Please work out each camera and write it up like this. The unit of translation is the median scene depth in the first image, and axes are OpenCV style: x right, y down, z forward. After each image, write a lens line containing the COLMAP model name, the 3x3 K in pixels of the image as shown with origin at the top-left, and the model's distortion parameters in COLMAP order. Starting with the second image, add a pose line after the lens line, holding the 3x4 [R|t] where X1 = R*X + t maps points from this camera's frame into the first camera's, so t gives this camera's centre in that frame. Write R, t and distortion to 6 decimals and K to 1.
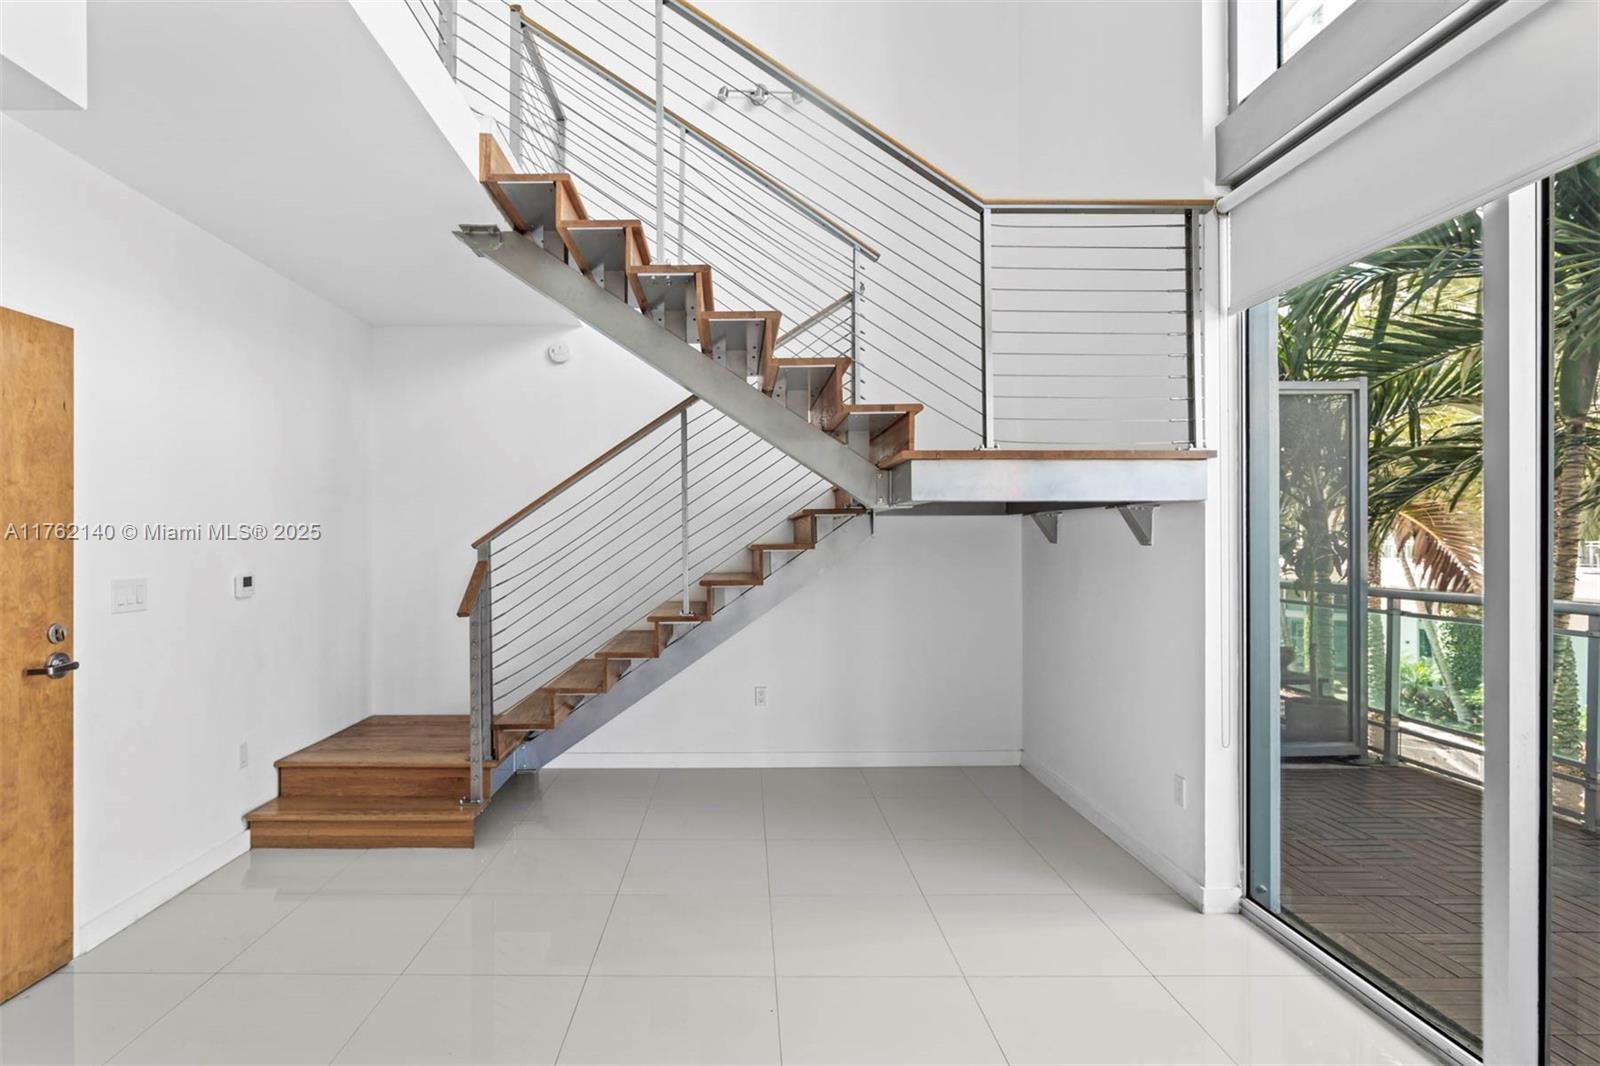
lens RADIAL K [[776.3, 0, 776.2], [0, 776.3, 532.7], [0, 0, 1]] dist [-0.008057, 0.001207]
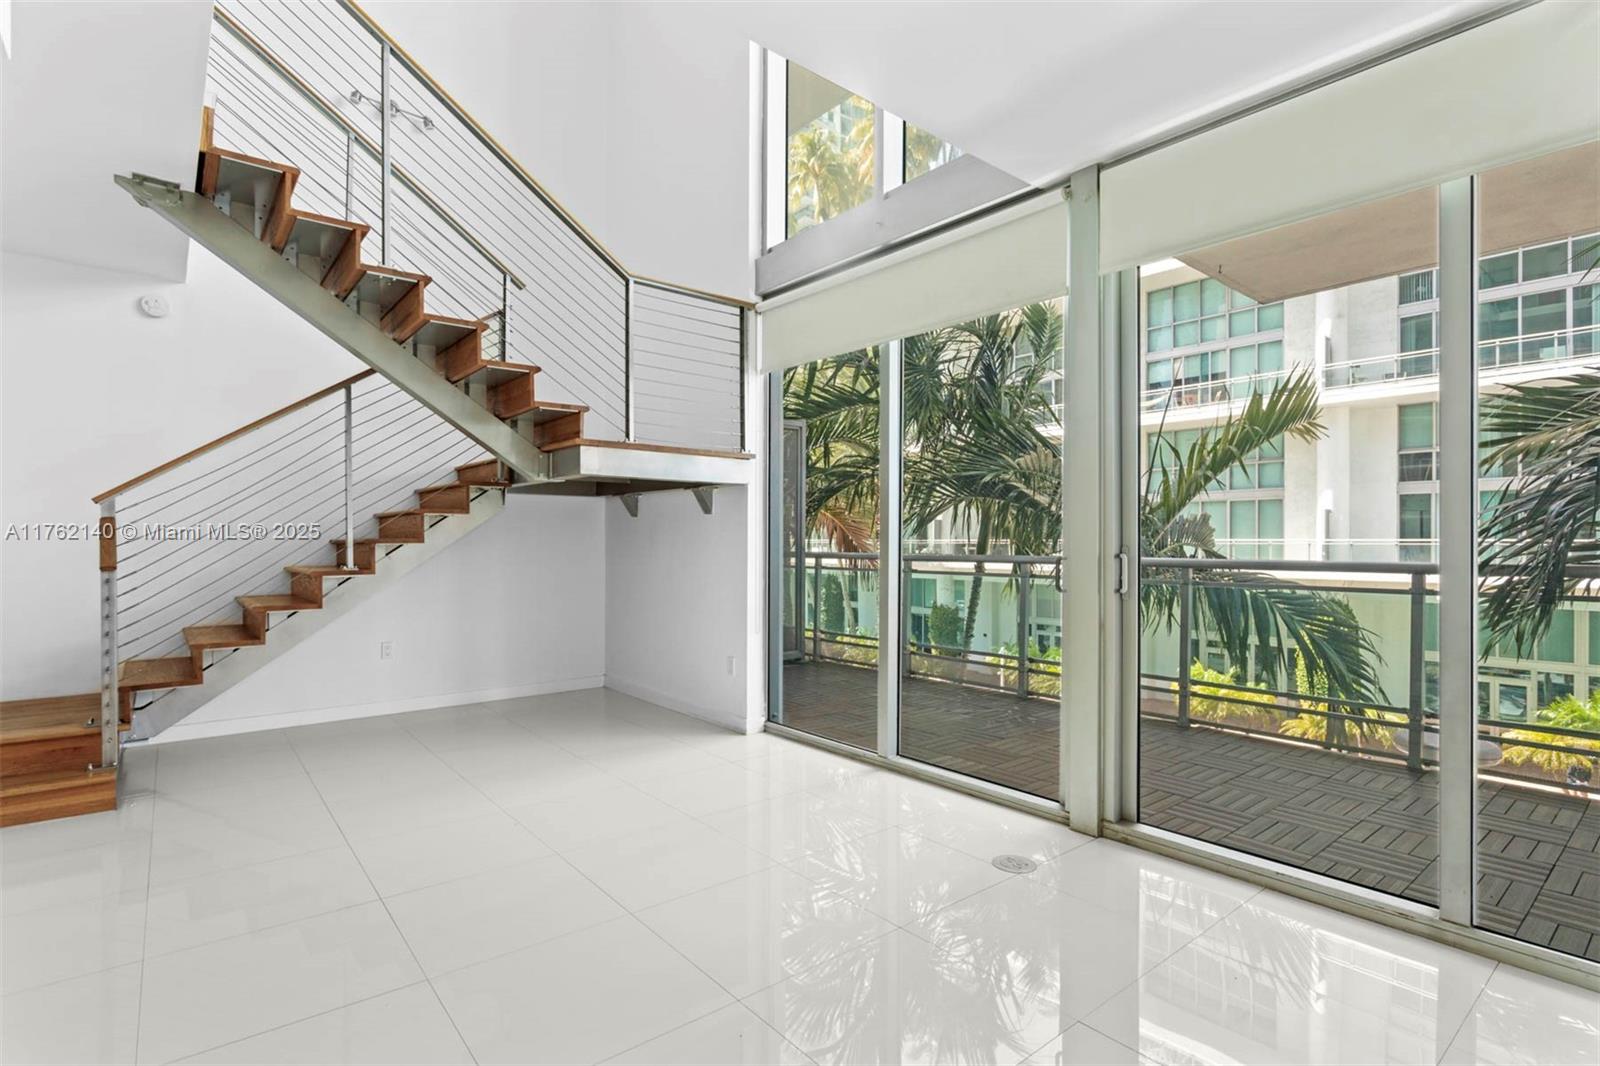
lens RADIAL K [[776.3, 0, 776.2], [0, 776.3, 532.7], [0, 0, 1]] dist [-0.008057, 0.001207]
pose [[0.784727, 0.013580, 0.619692, -0.403727], [-0.006731, 0.999888, -0.013388, 0.079606], [-0.619804, 0.006335, 0.784731, -0.318264]]
